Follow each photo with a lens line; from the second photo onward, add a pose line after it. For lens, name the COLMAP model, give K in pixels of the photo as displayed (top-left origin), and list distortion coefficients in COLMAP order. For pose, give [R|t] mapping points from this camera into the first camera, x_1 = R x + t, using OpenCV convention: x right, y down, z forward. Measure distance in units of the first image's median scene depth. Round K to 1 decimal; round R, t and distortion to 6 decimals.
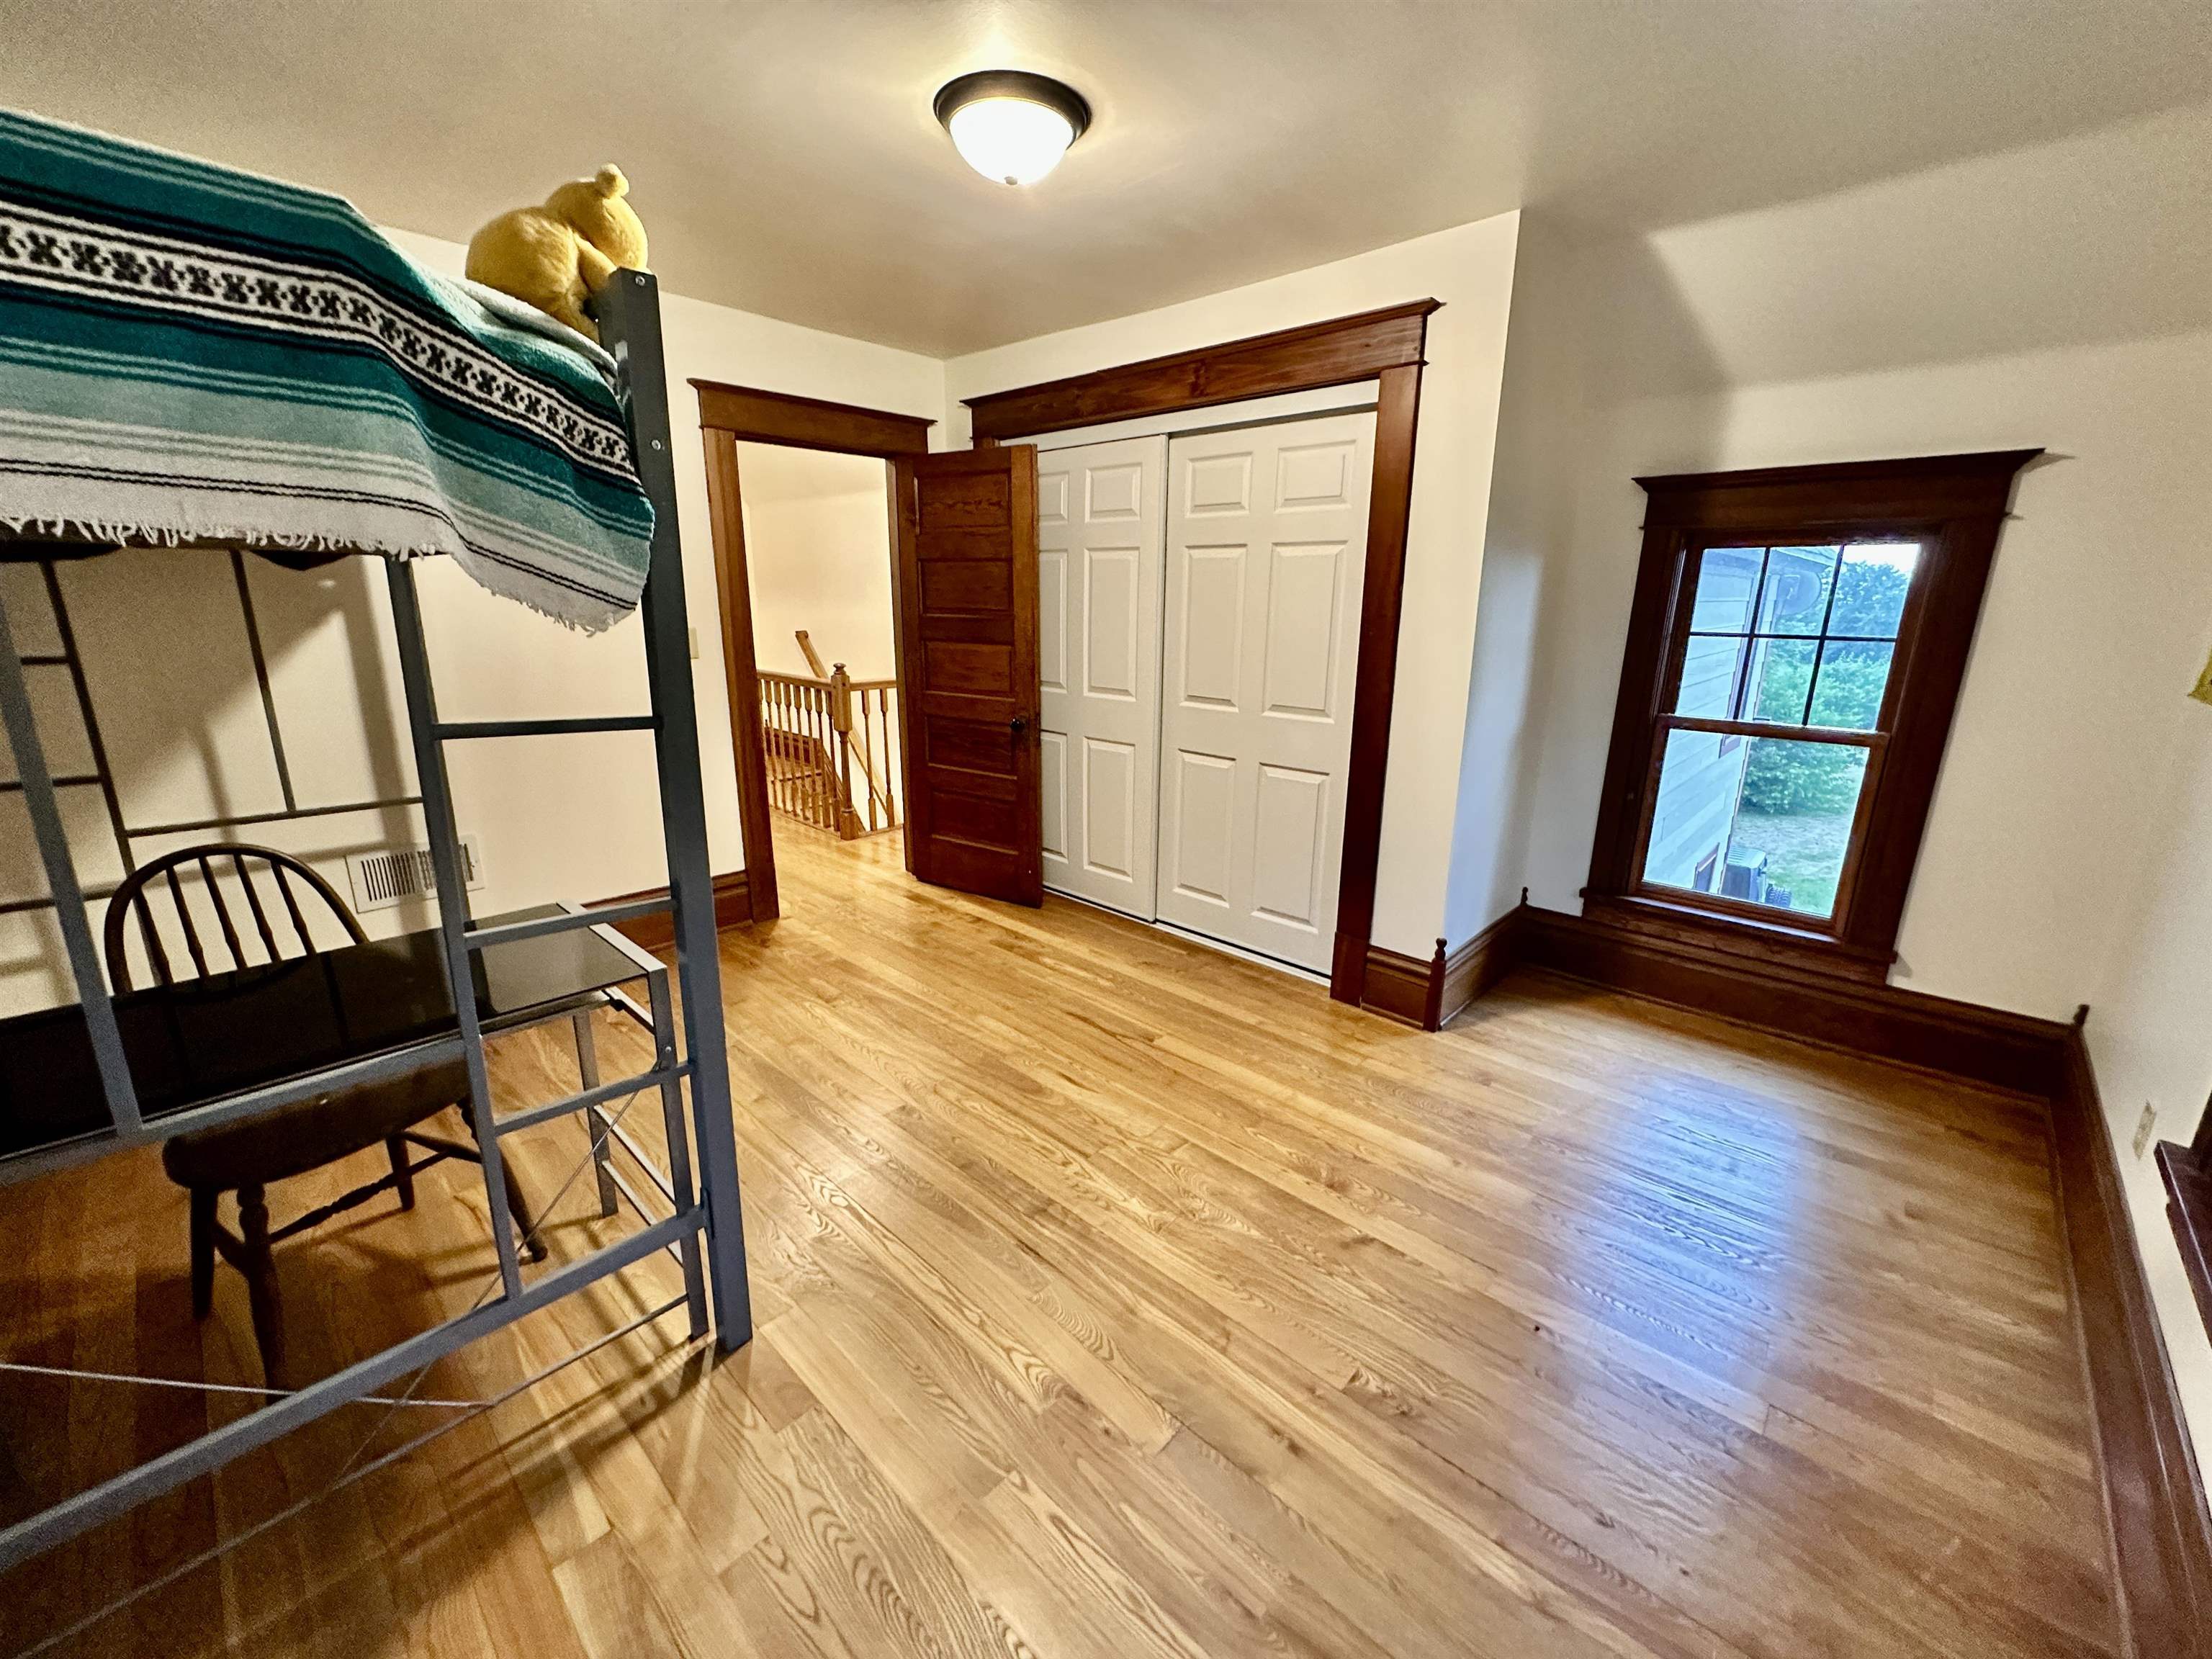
lens RADIAL K [[882.0, 0, 1112.8], [0, 882.0, 823.1], [0, 0, 1]] dist [-0.003657, 0.000757]
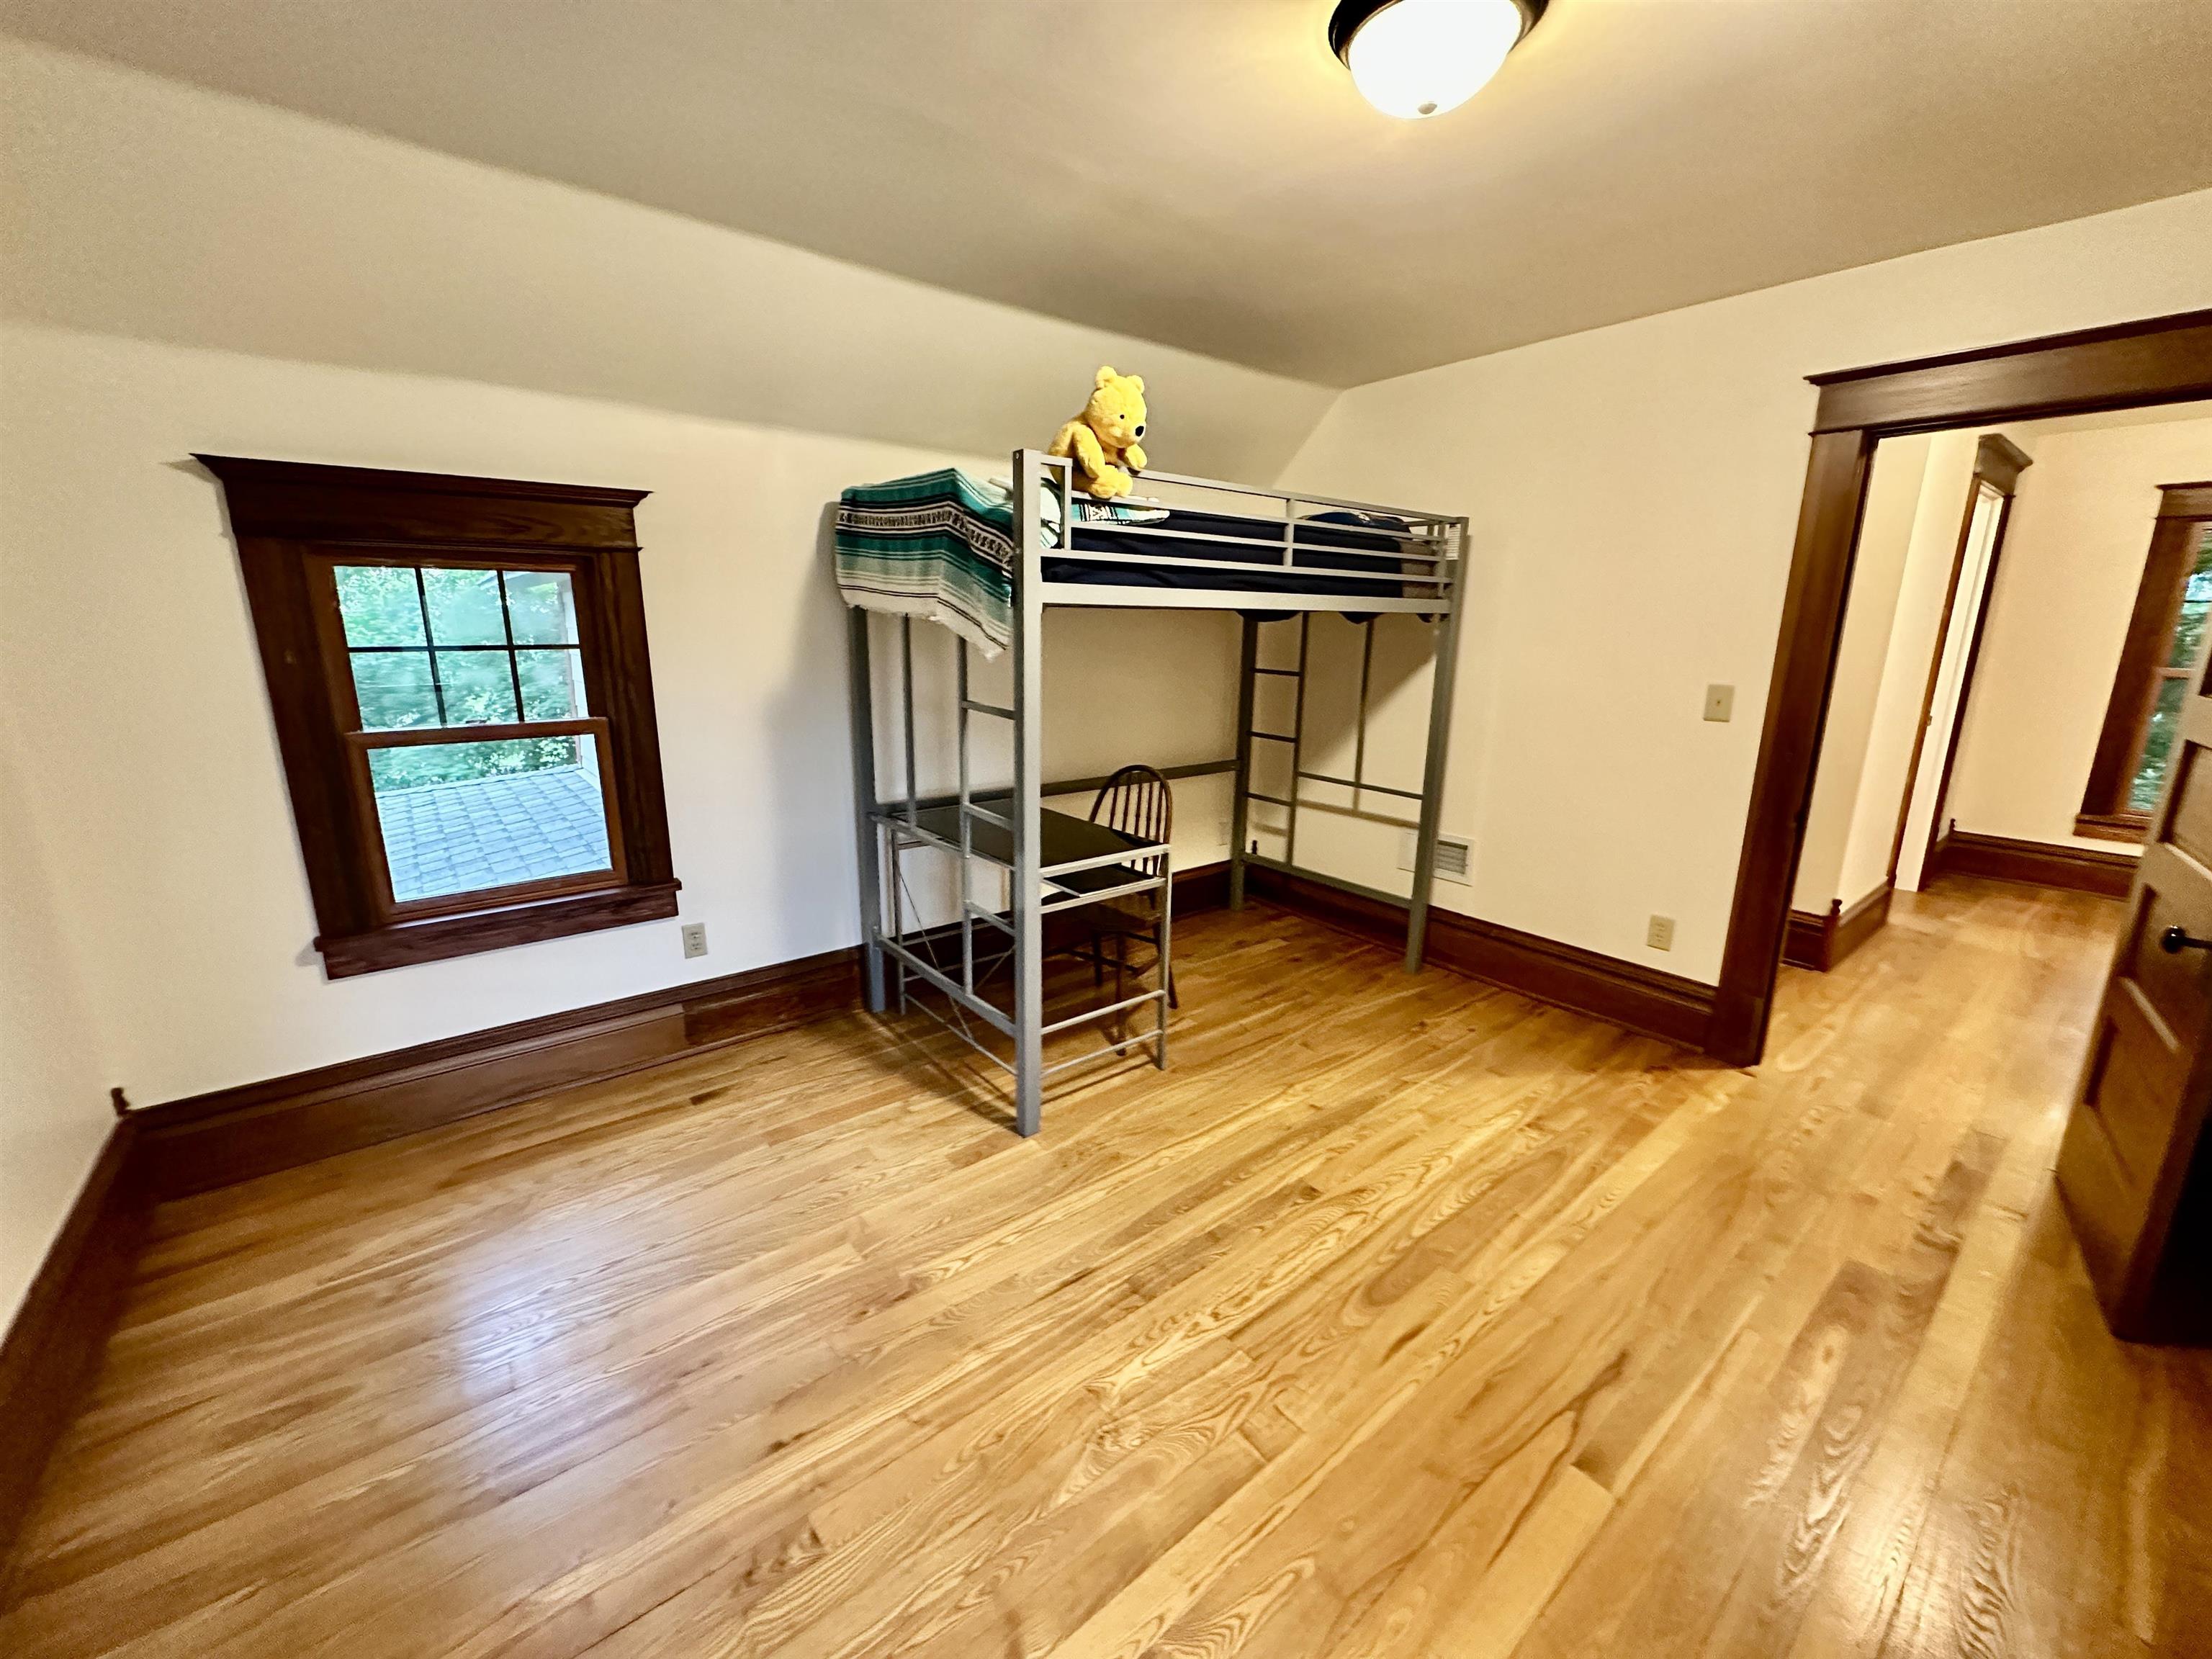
lens RADIAL K [[882.0, 0, 1108.7], [0, 882.0, 824.2], [0, 0, 1]] dist [-0.003657, 0.000757]
pose [[-0.147156, 0.210438, -0.966468, 0.788350], [-0.258627, 0.934927, 0.242949, -0.267965], [0.954703, 0.285706, -0.083155, 0.979657]]
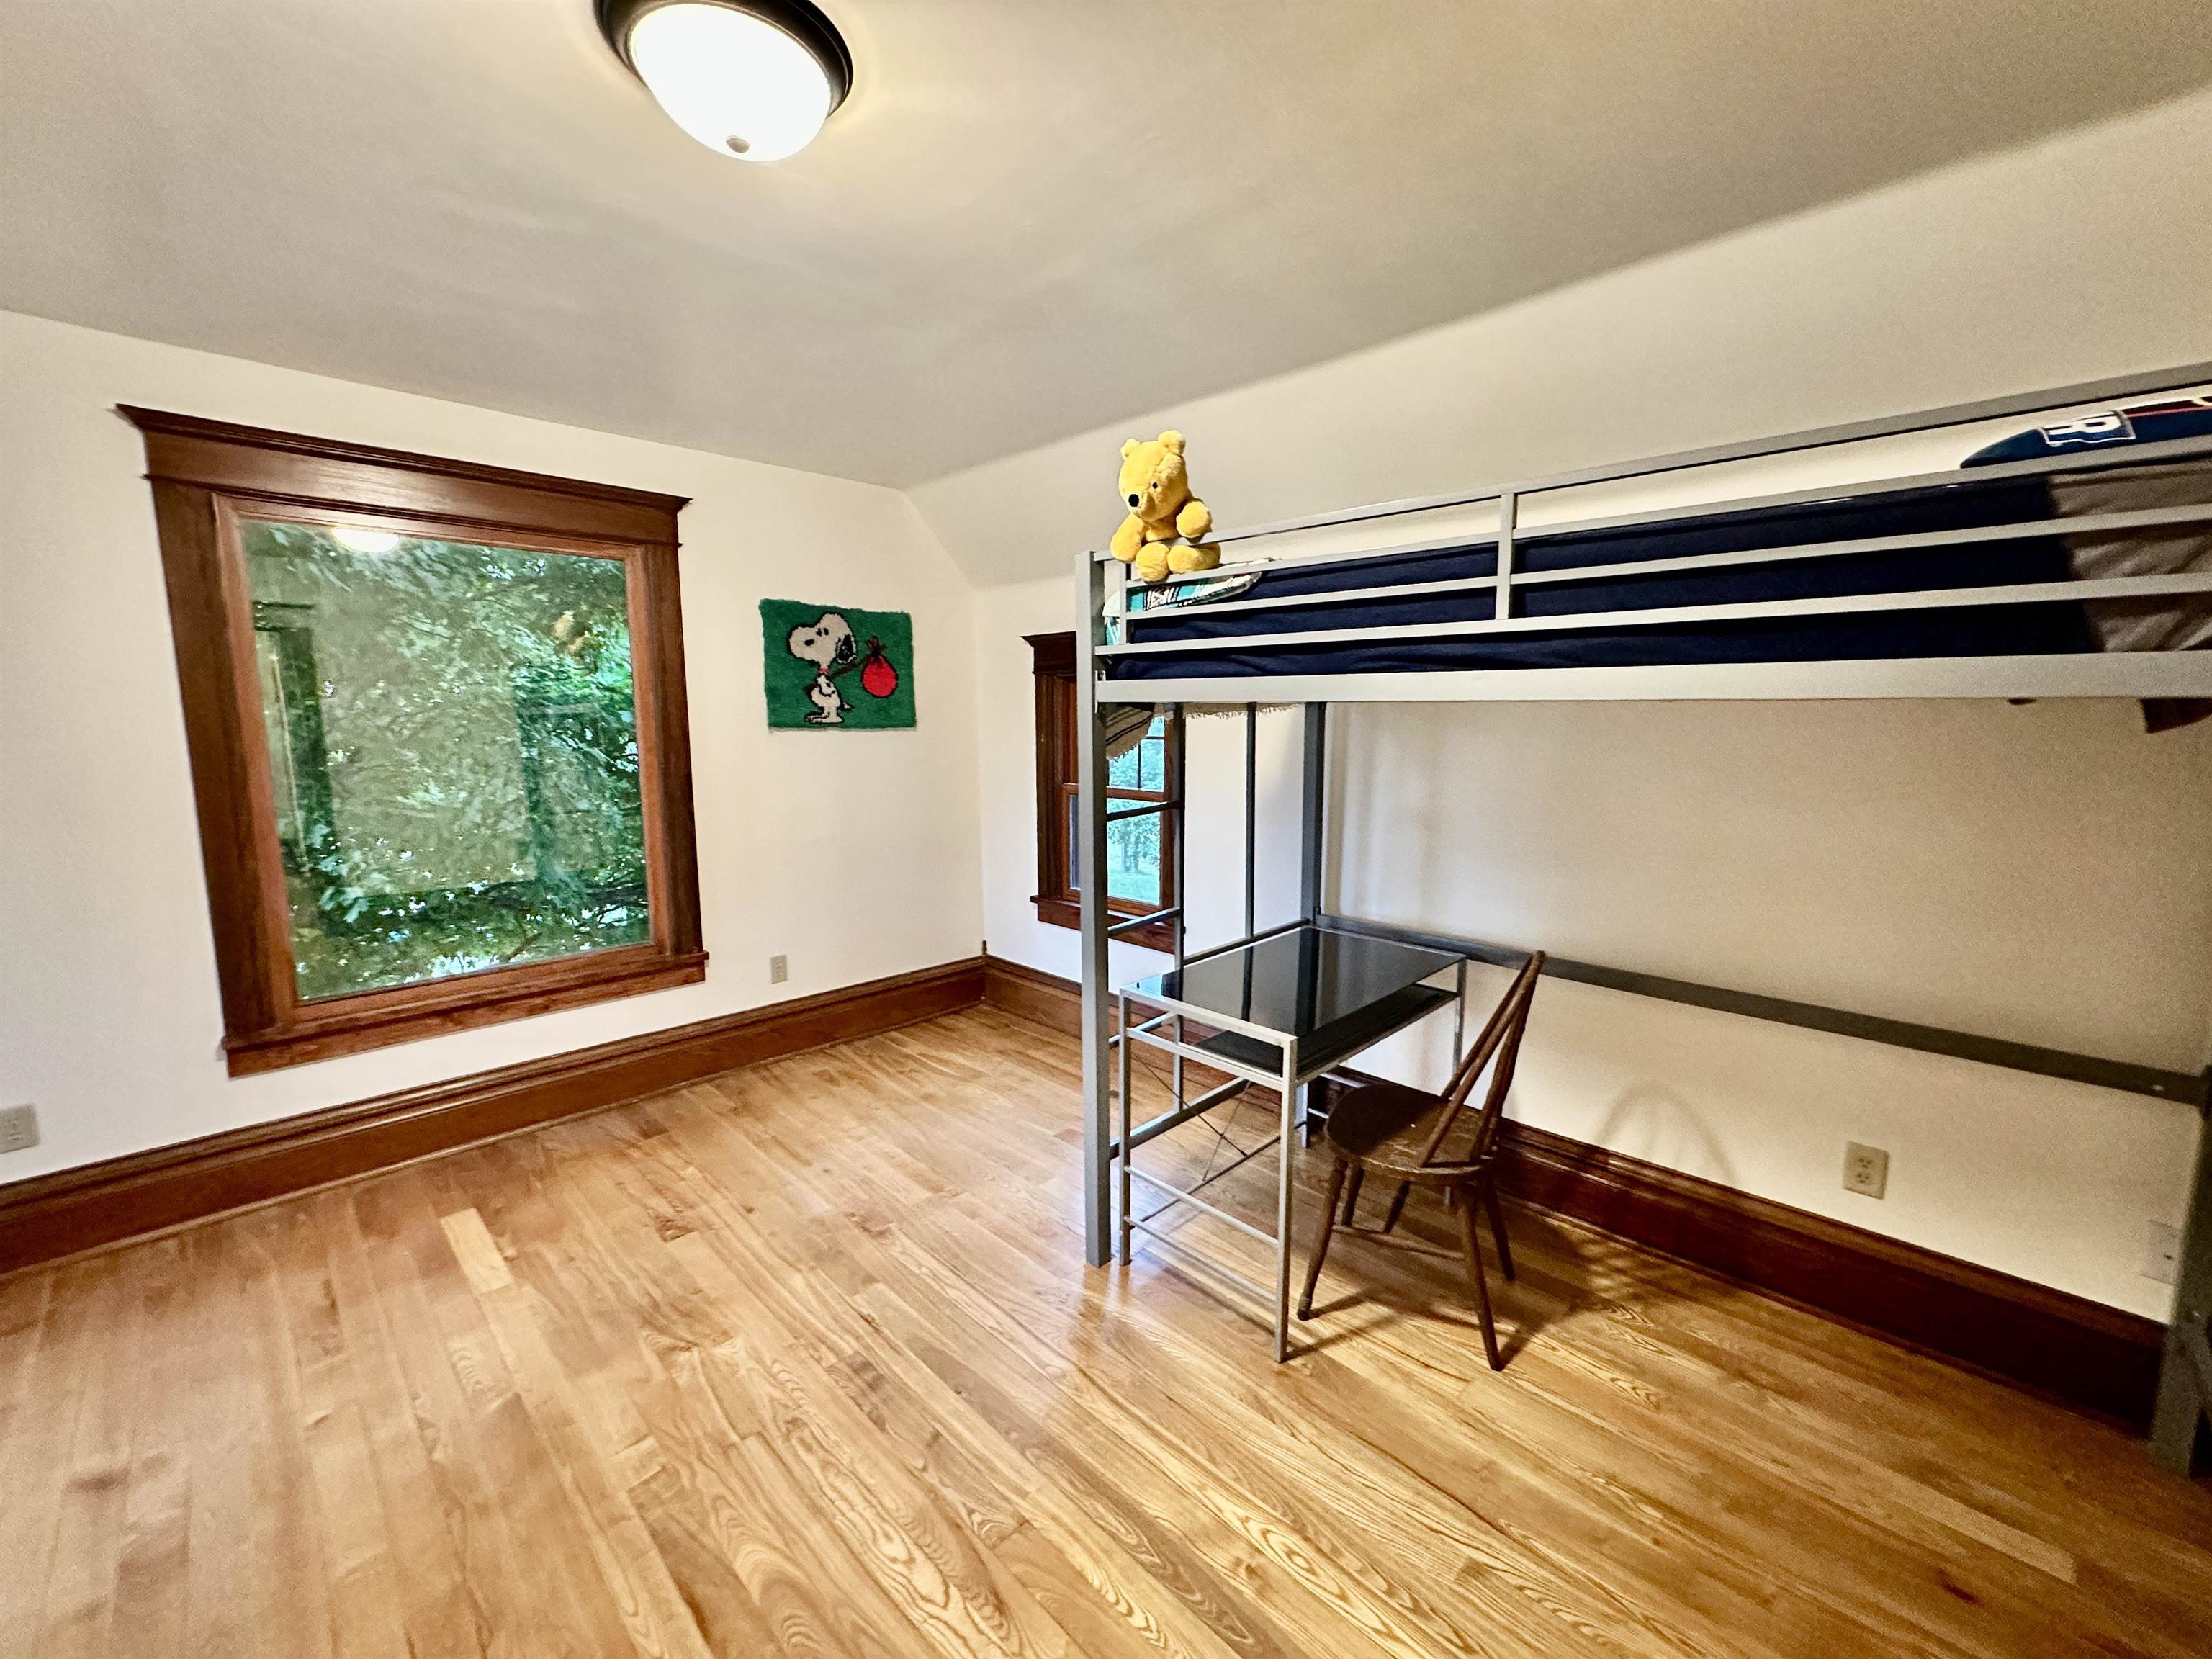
lens RADIAL K [[882.0, 0, 1101.5], [0, 882.0, 828.3], [0, 0, 1]] dist [-0.003657, 0.000757]
pose [[-0.999186, -0.017072, 0.036545, -0.419596], [-0.001972, 0.925608, 0.378478, -0.506997], [-0.040287, 0.378097, -0.924889, 1.796965]]
